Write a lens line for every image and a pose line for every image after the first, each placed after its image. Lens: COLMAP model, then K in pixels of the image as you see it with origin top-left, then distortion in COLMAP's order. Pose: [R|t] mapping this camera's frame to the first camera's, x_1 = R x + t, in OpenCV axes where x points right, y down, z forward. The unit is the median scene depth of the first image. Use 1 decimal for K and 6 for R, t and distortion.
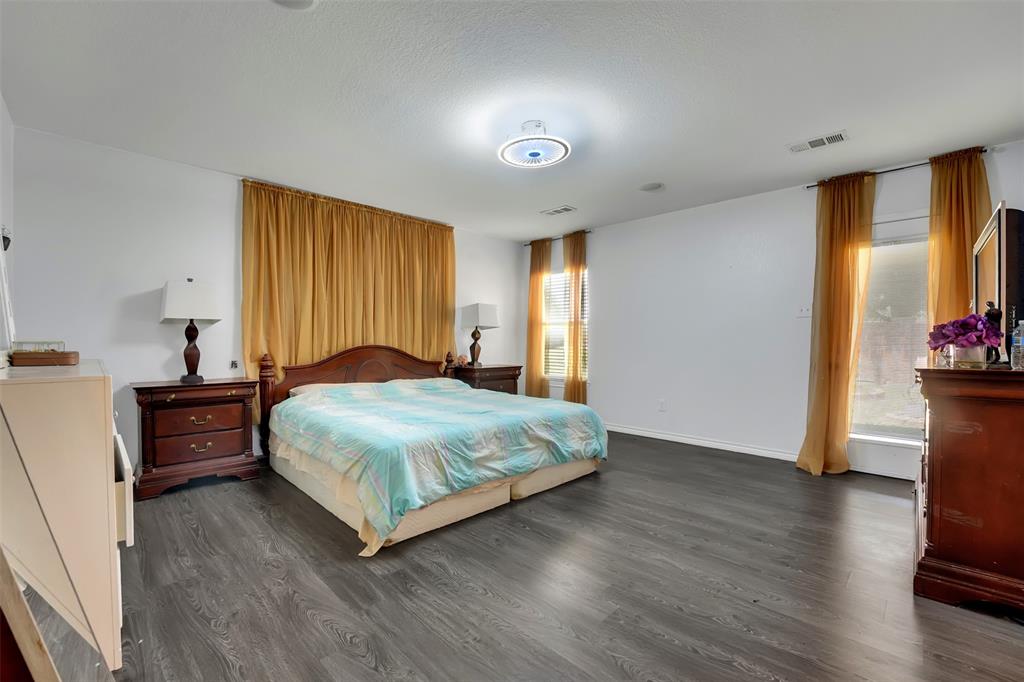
lens RADIAL K [[423.1, 0, 508.4], [0, 423.1, 343.9], [0, 0, 1]] dist [-0.029077, 0.003157]
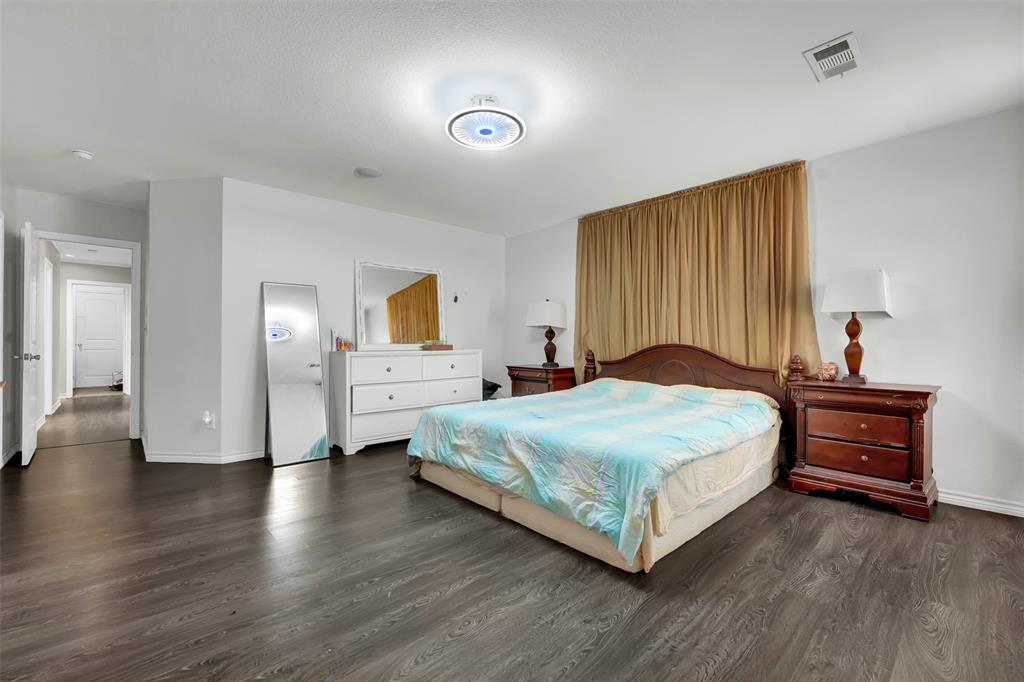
lens RADIAL K [[423.1, 0, 508.6], [0, 423.1, 341.6], [0, 0, 1]] dist [-0.029077, 0.003157]
pose [[-0.021919, -0.001005, -0.999759, 0.822567], [-0.009586, 0.999954, -0.000795, 0.001341], [0.999714, 0.009566, -0.021928, 0.925402]]
